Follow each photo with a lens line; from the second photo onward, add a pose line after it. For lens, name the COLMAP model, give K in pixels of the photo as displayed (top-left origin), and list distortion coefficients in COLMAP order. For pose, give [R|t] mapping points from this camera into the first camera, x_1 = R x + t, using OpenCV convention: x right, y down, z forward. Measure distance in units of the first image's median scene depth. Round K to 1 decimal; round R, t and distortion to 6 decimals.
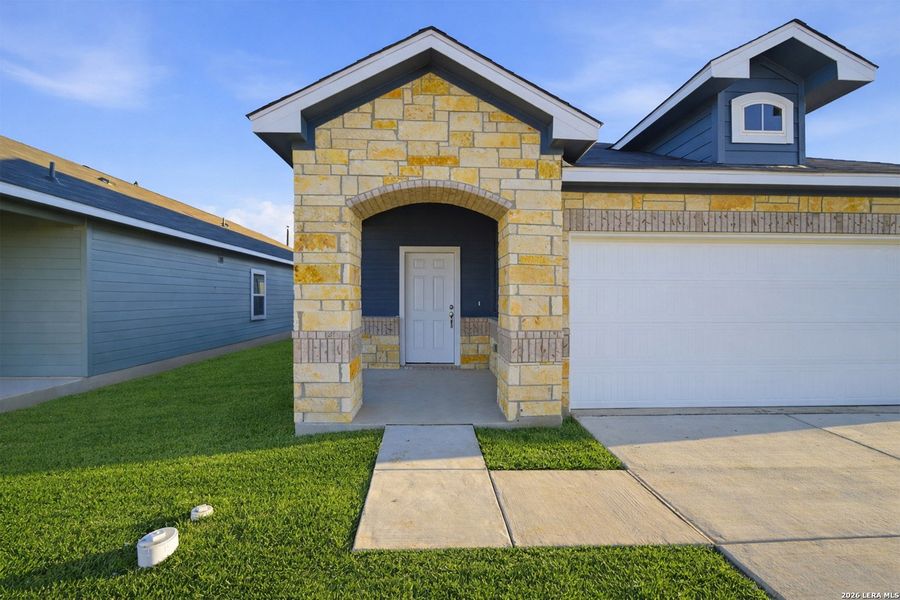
lens RADIAL K [[360.2, 0, 450.0], [0, 360.2, 300.0], [0, 0, 1]] dist [-0.023952, 0.020510]
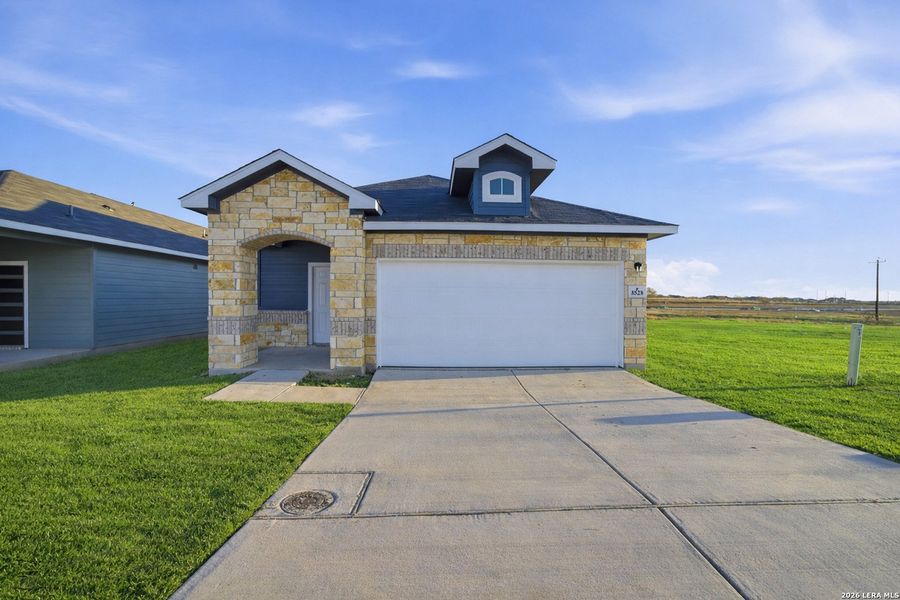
lens RADIAL K [[365.8, 0, 447.4], [0, 365.8, 298.0], [0, 0, 1]] dist [-0.001254, 0.000420]
pose [[0.999804, 0.000463, -0.019794, 0.762174], [-0.000517, 0.999996, -0.002695, 0.000480], [0.019792, 0.002705, 0.999800, -0.762455]]
